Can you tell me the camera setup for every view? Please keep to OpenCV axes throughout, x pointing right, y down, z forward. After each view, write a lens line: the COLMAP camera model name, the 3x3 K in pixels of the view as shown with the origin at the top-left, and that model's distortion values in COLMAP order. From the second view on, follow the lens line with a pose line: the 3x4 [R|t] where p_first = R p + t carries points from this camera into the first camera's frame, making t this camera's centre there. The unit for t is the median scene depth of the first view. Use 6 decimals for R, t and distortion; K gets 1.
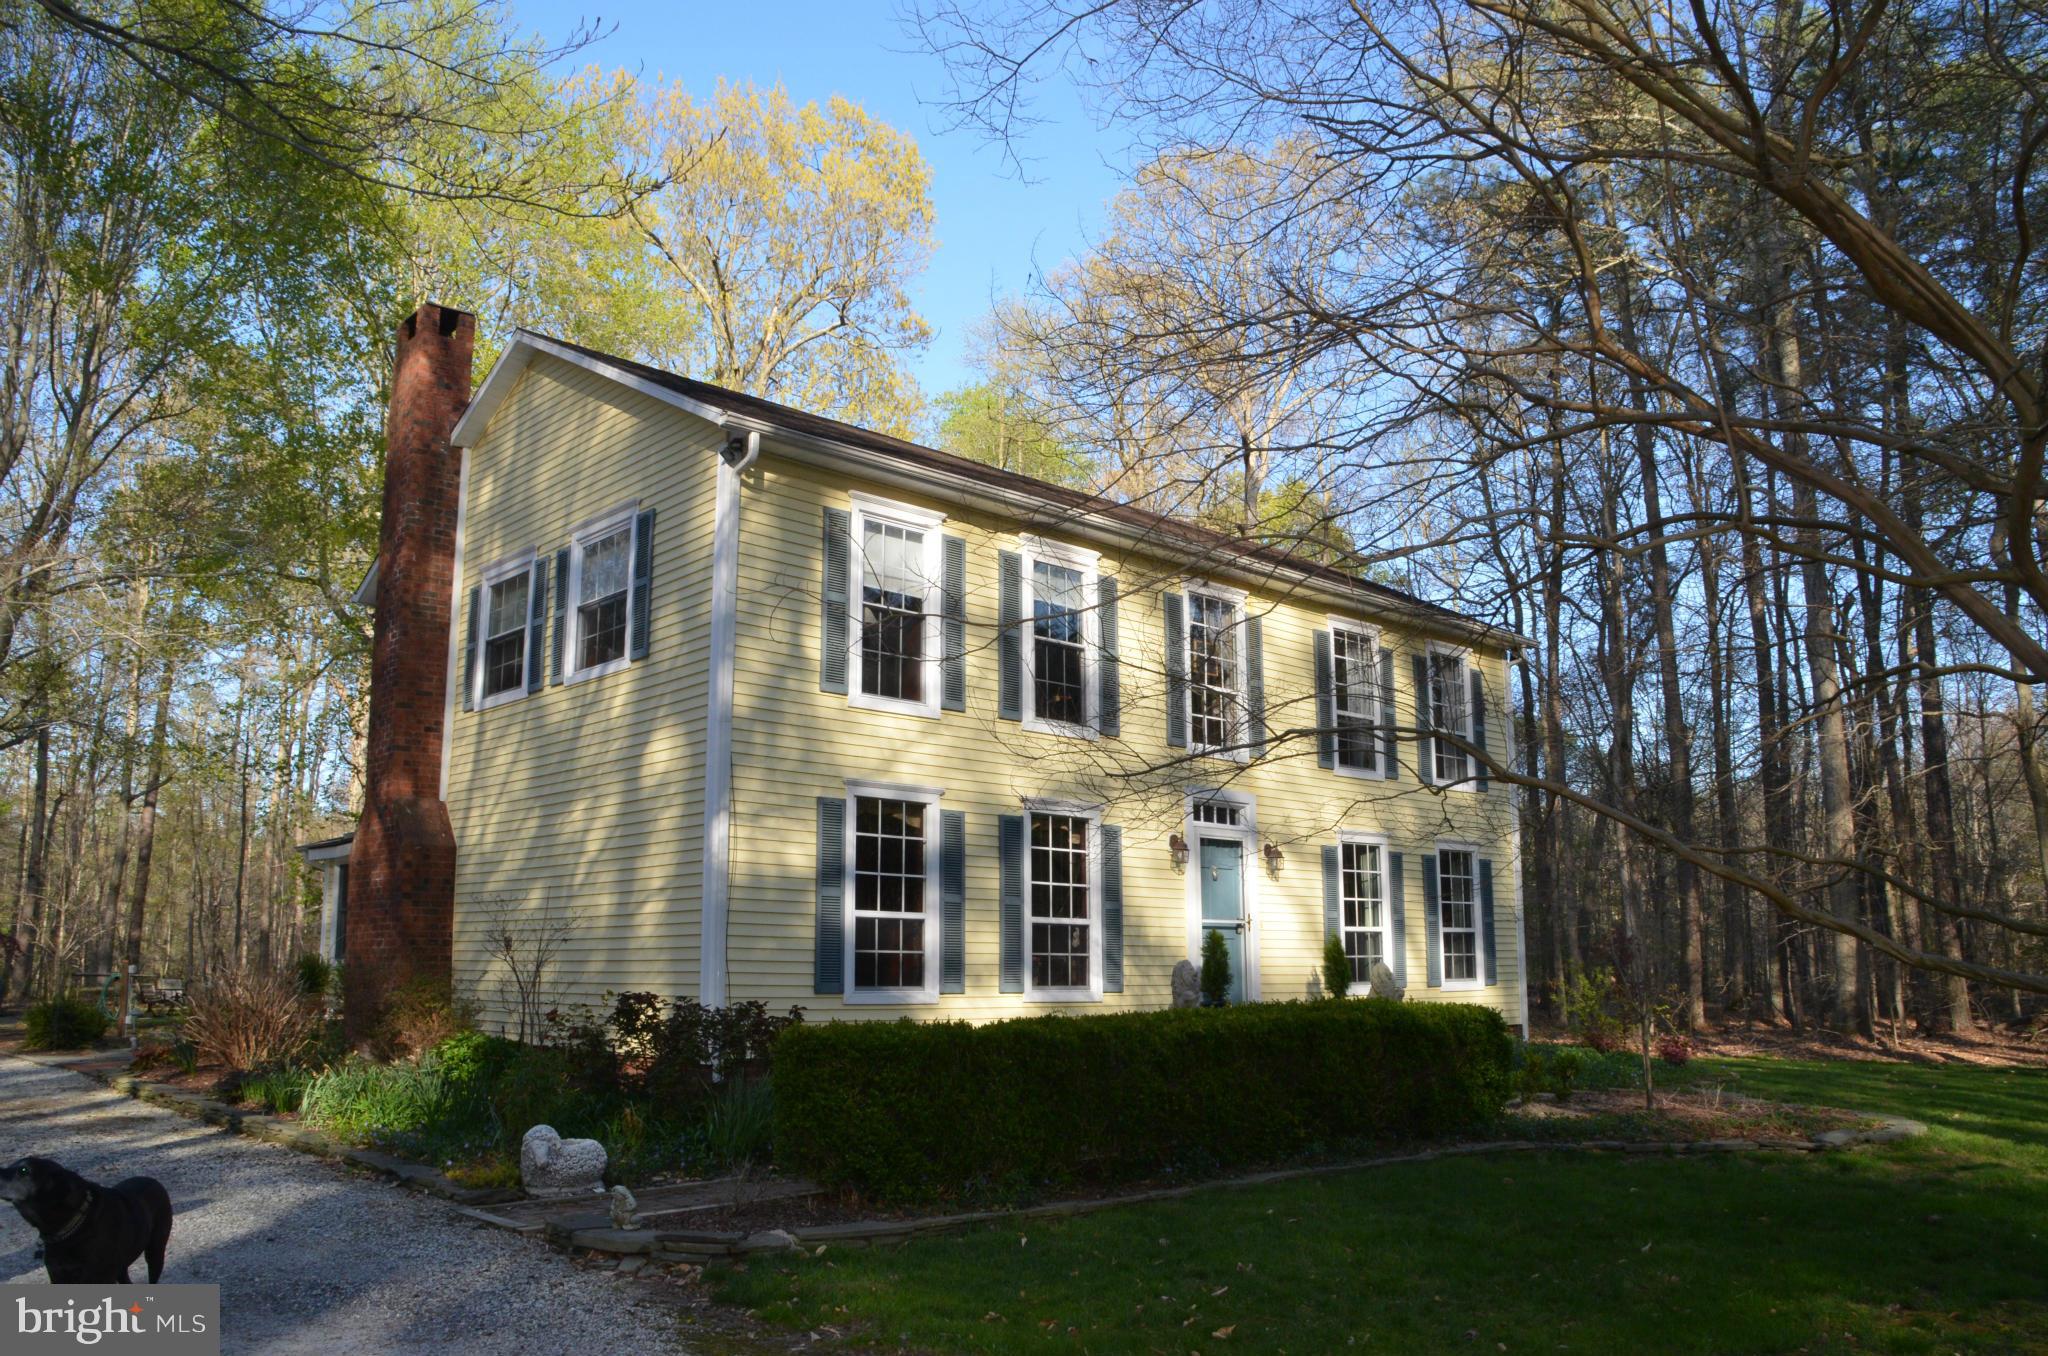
lens RADIAL K [[1593.7, 0, 1037.2], [0, 1593.7, 686.0], [0, 0, 1]] dist [-0.138280, 0.027117]
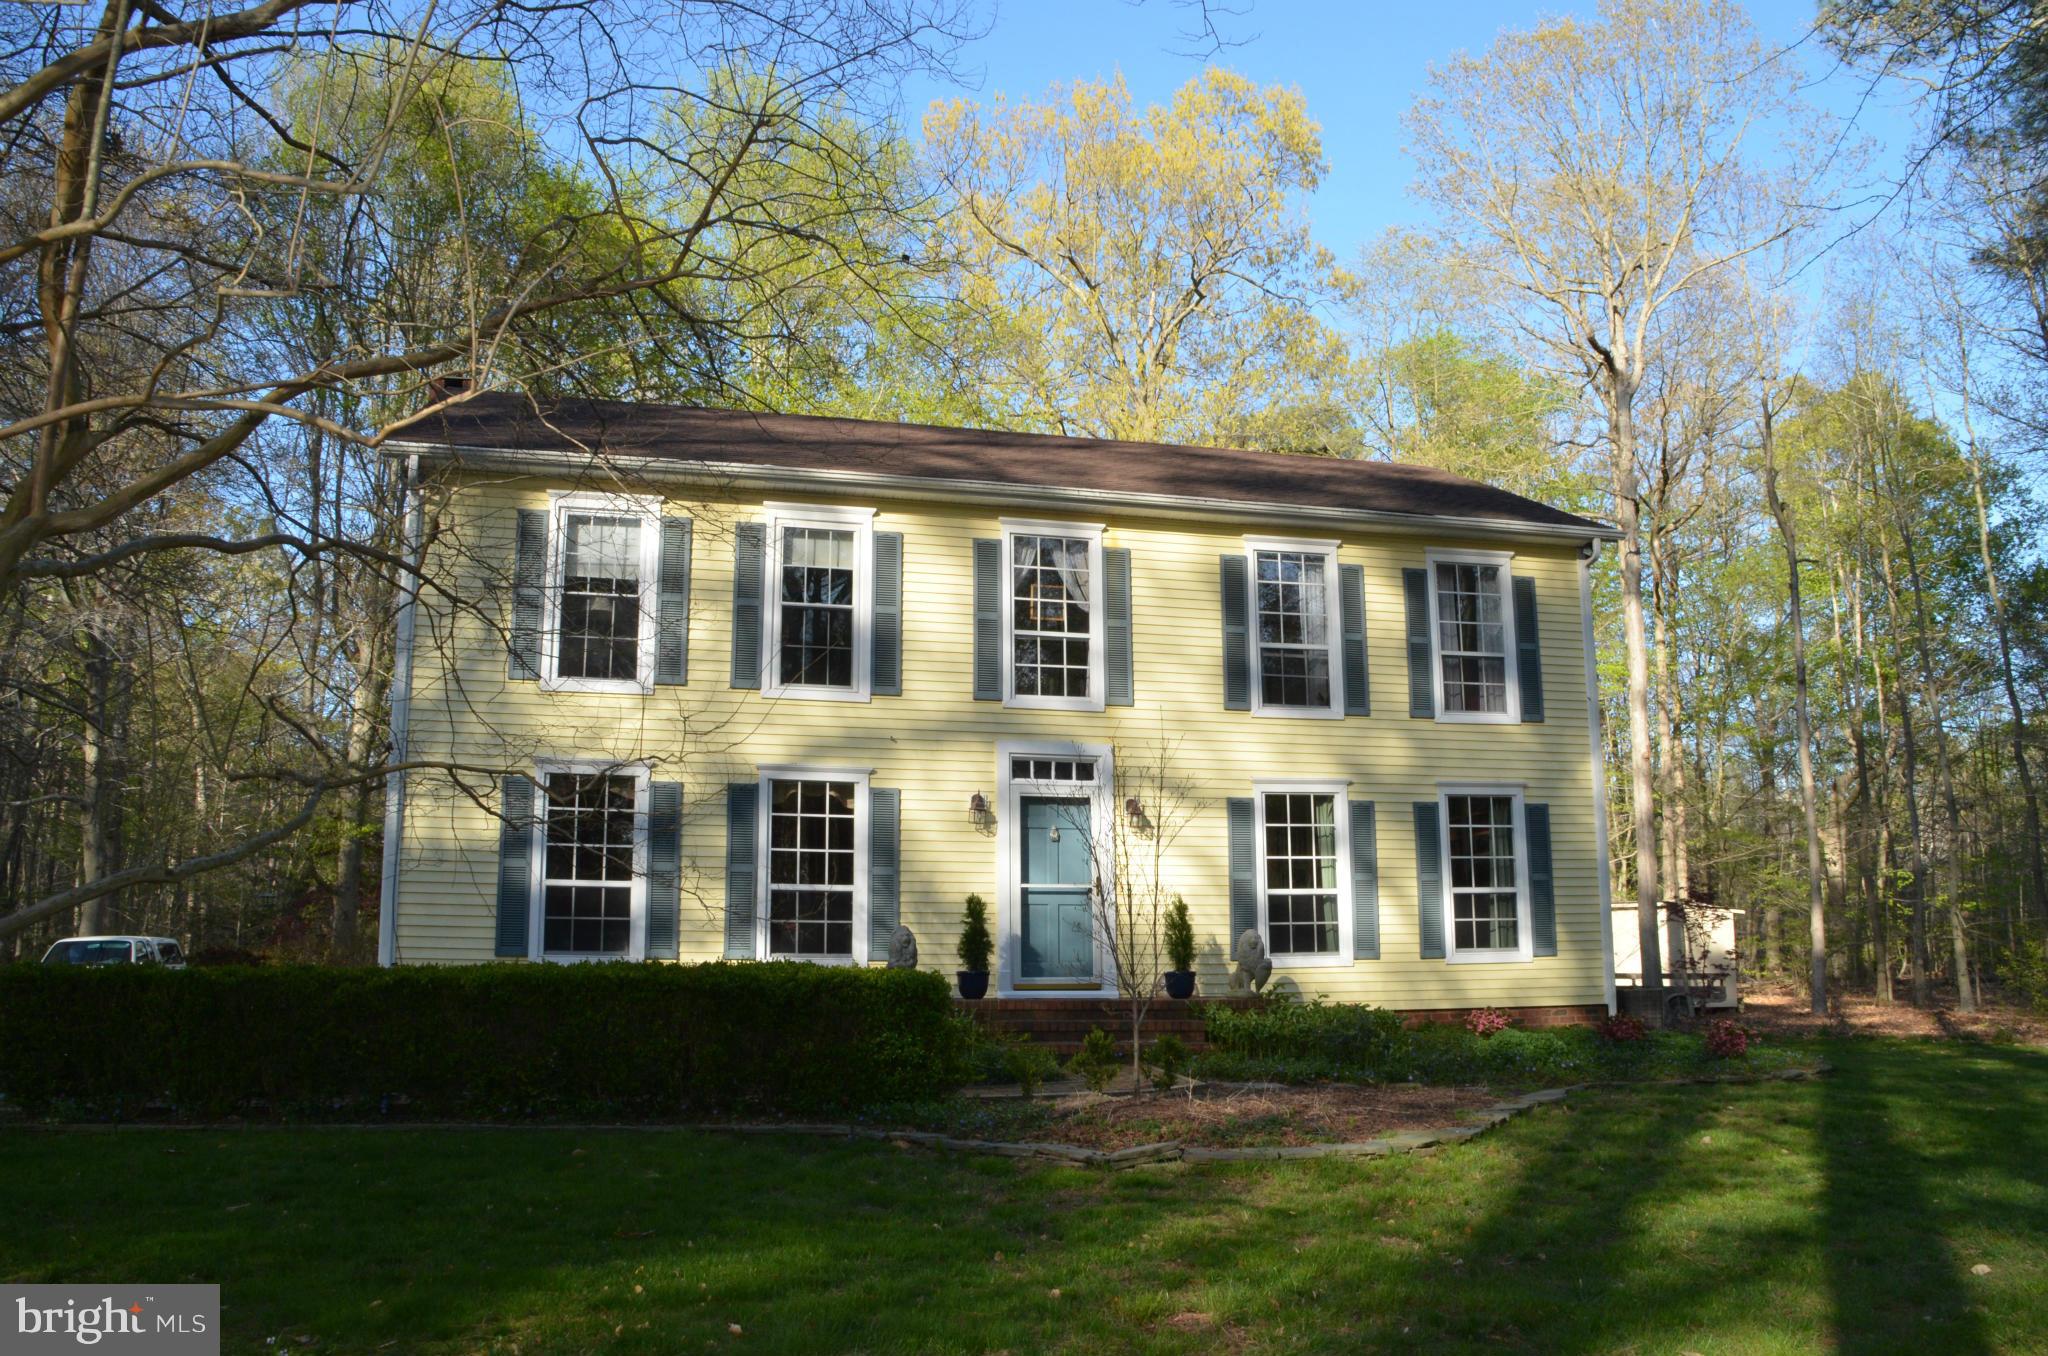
lens RADIAL K [[1593.7, 0, 1031.9], [0, 1593.7, 673.3], [0, 0, 1]] dist [-0.138280, 0.027117]
pose [[0.872230, -0.090565, -0.480638, 0.582655], [0.090202, 0.995636, -0.023913, 0.048562], [0.480707, -0.022497, 0.876593, 0.194776]]
